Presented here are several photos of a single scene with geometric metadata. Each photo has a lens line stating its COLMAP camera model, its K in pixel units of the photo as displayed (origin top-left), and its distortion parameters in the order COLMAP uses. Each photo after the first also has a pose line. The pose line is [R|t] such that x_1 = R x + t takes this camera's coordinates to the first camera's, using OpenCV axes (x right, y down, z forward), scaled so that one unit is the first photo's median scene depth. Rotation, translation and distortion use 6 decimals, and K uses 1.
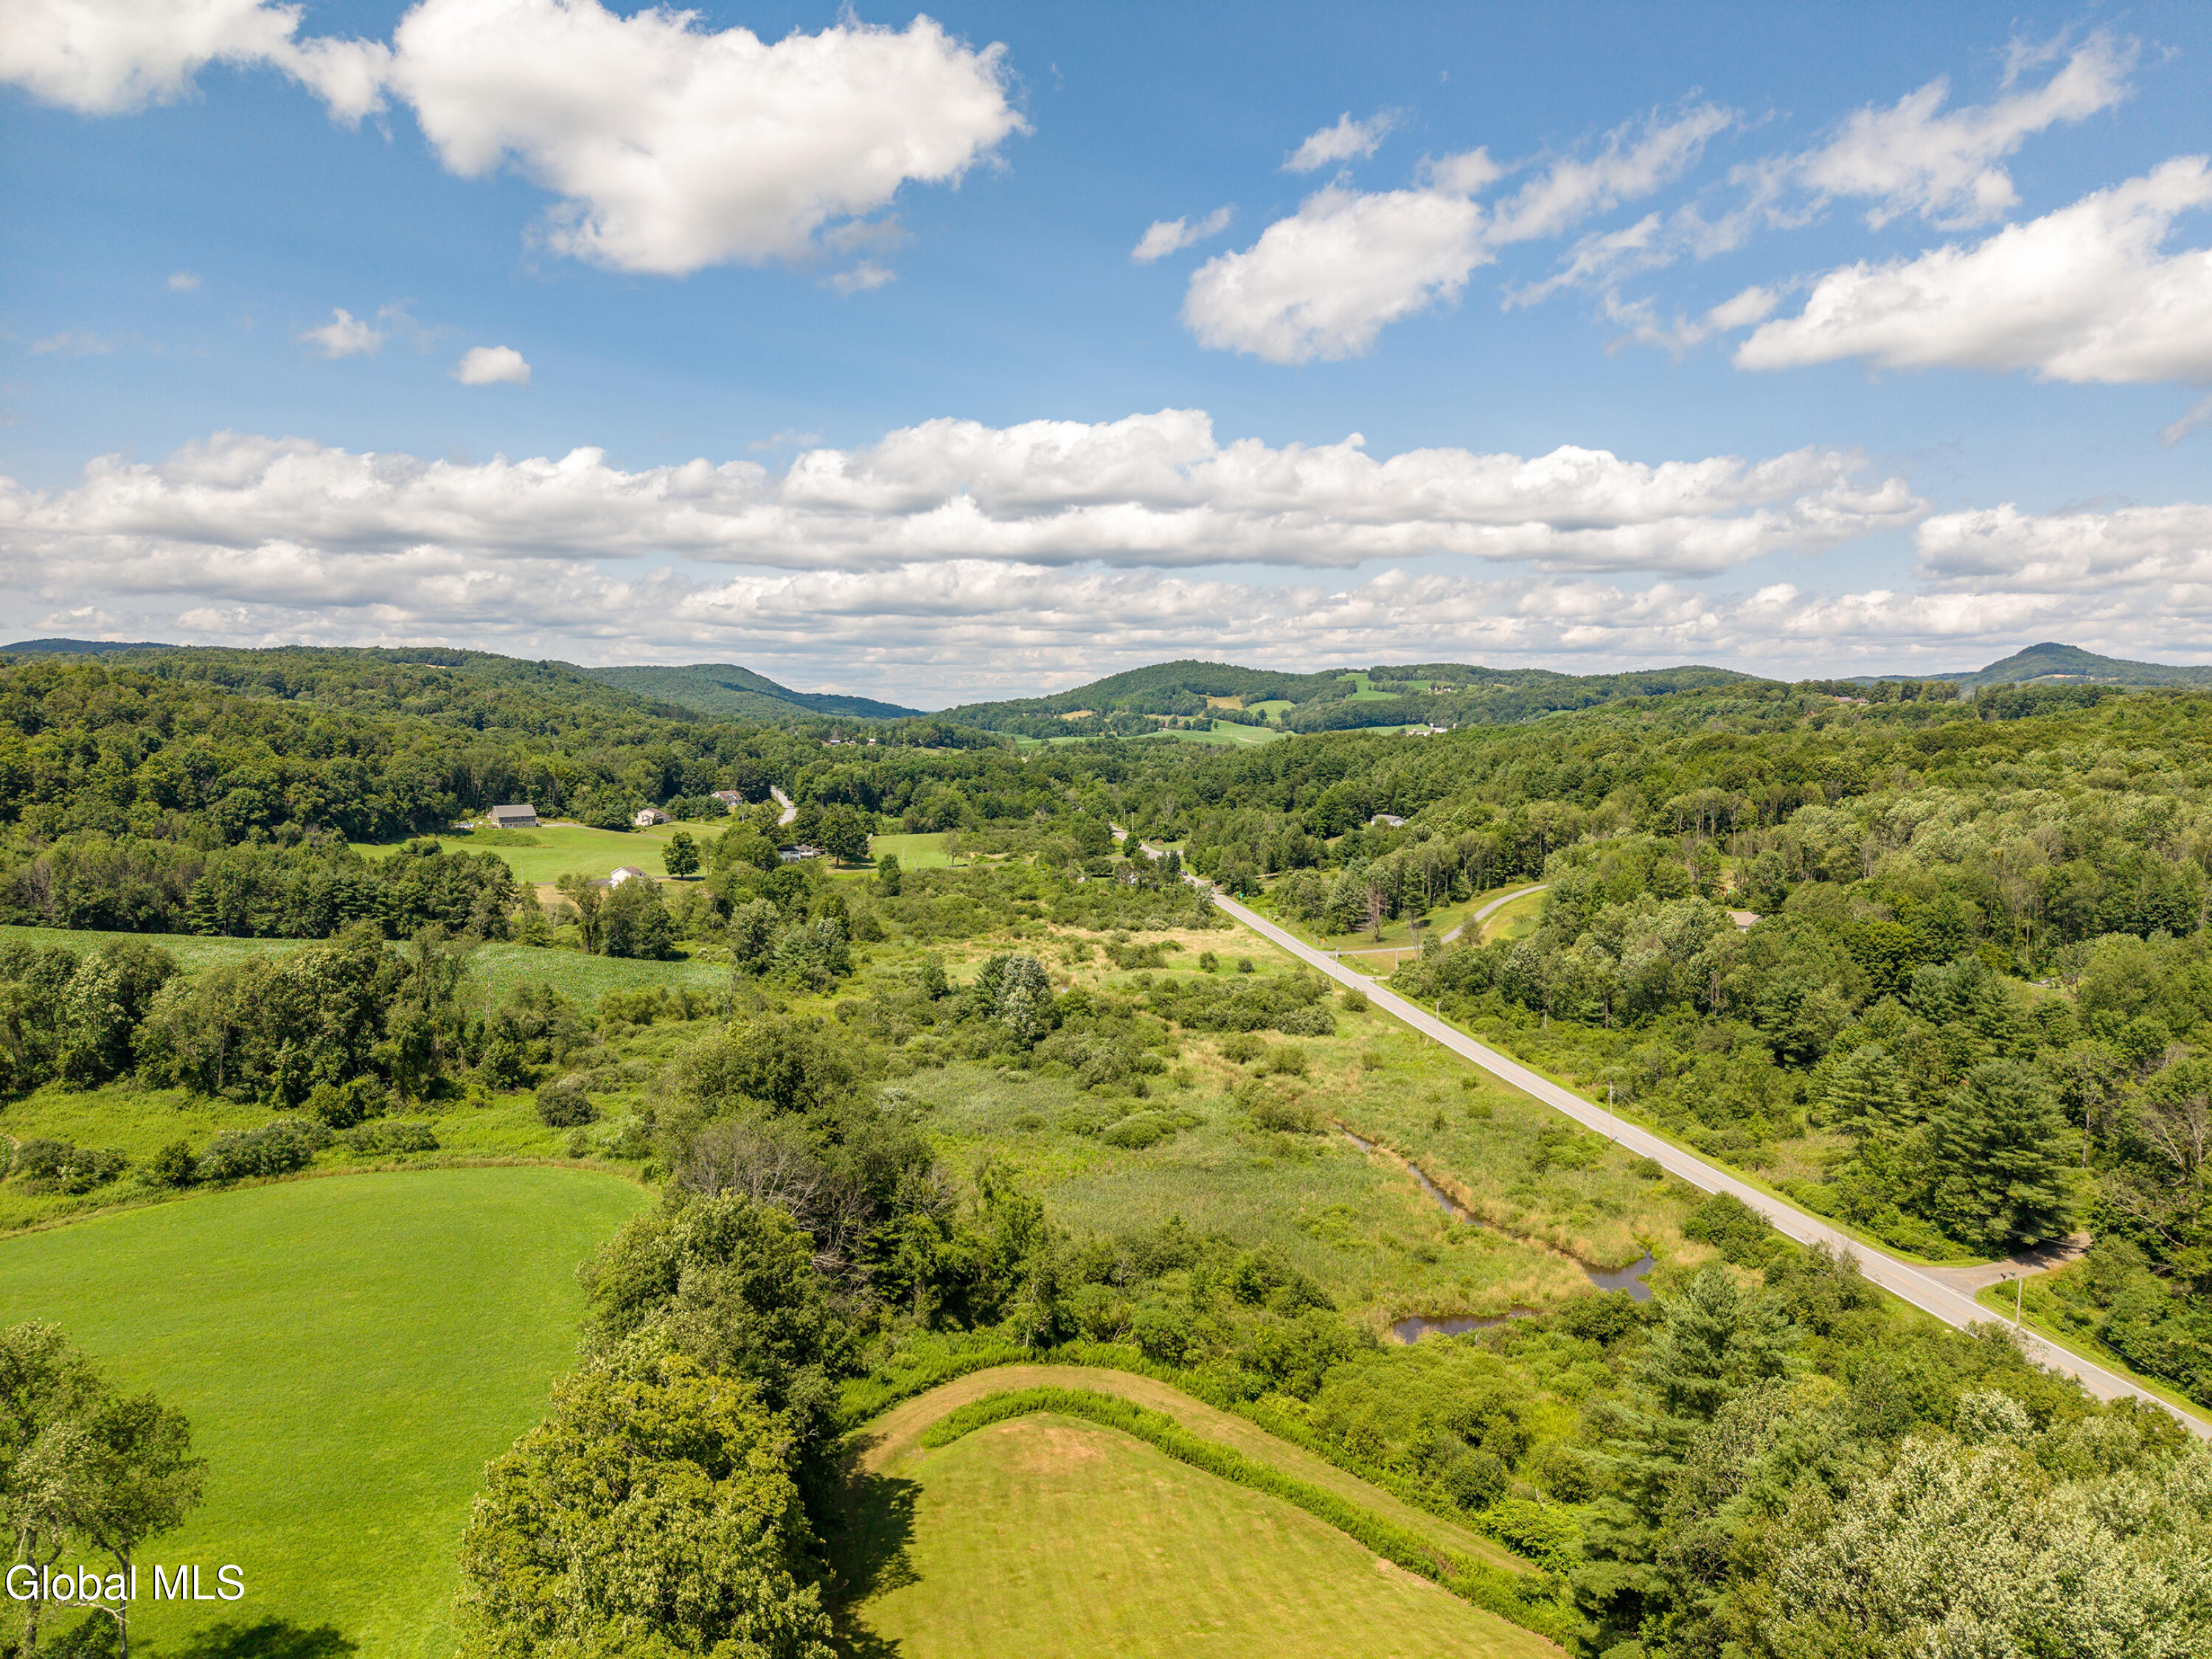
lens RADIAL K [[1482.2, 0, 1106.0], [0, 1482.2, 829.5], [0, 0, 1]] dist [0.031358, -0.034145]
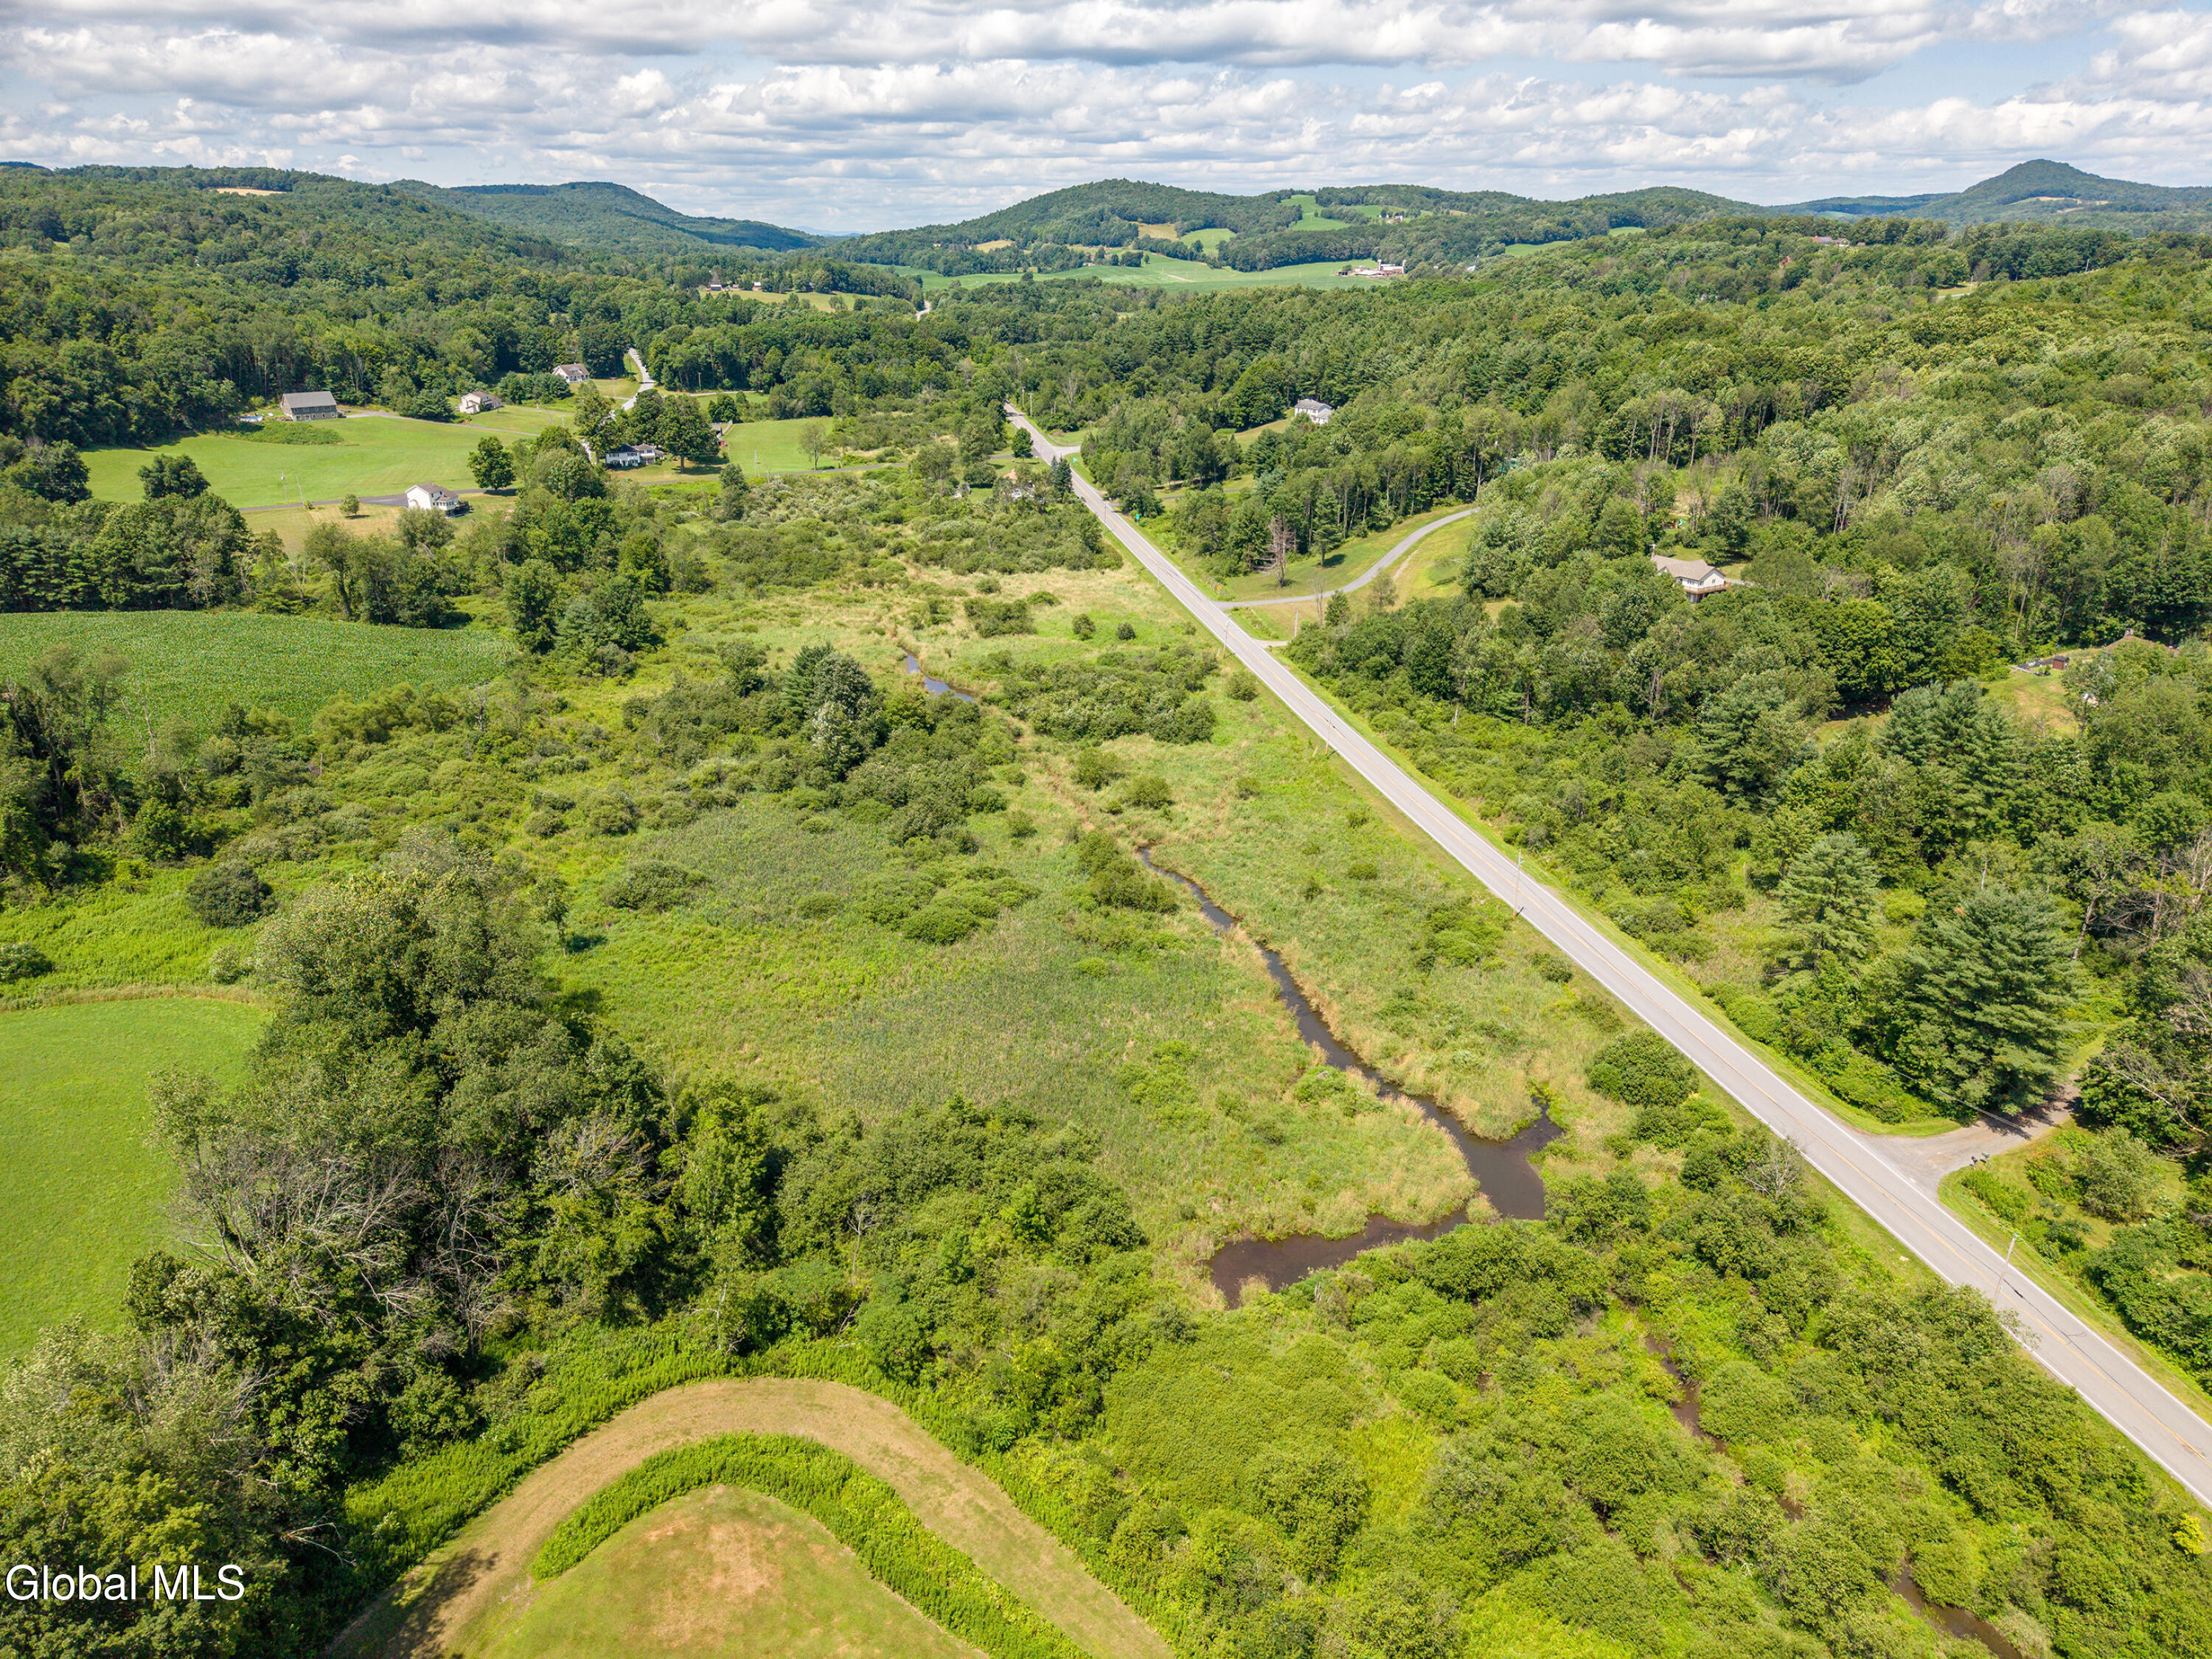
lens RADIAL K [[1482.2, 0, 1106.0], [0, 1482.2, 829.5], [0, 0, 1]] dist [0.031358, -0.034145]
pose [[0.999049, -0.016676, 0.040279, 0.055988], [0.003978, 0.954966, 0.296688, -0.062698], [-0.043413, -0.296246, 0.954125, 0.166227]]
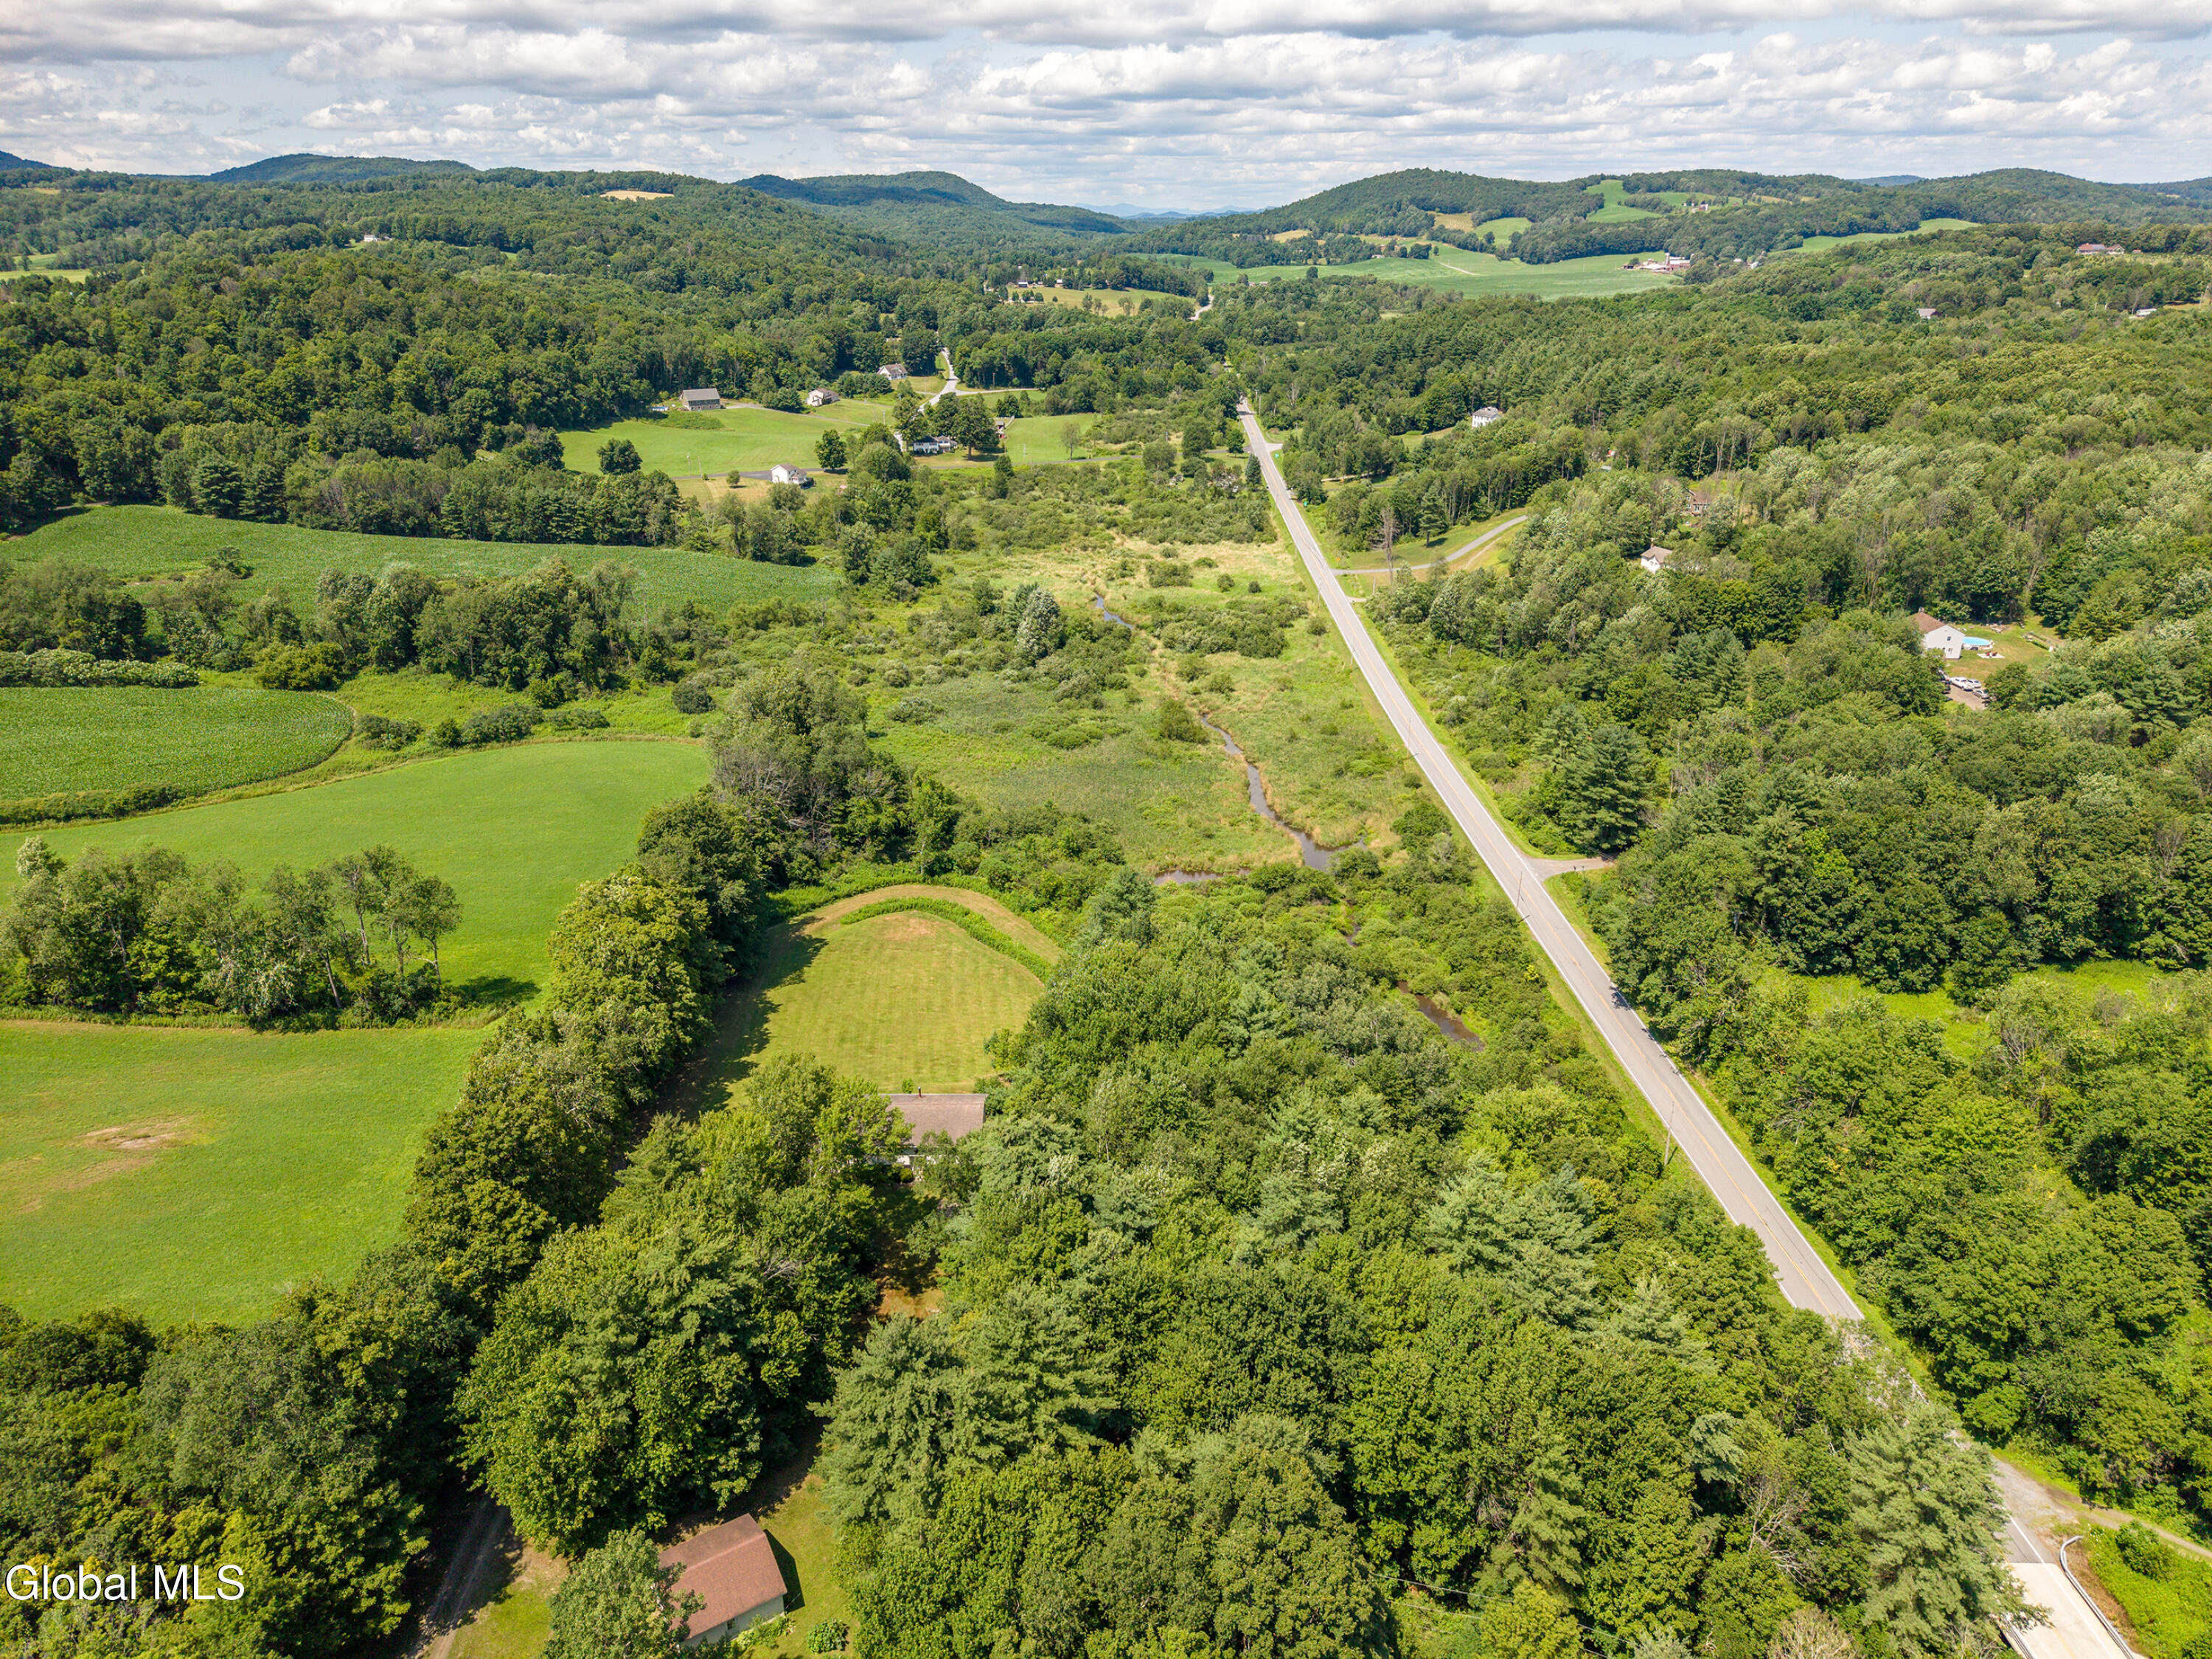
lens RADIAL K [[1482.2, 0, 1106.0], [0, 1482.2, 829.5], [0, 0, 1]] dist [0.031358, -0.034145]
pose [[0.988205, 0.055227, -0.142834, 0.190126], [-0.008277, 0.950606, 0.310289, -0.111186], [0.152915, -0.305446, 0.939851, -0.263314]]
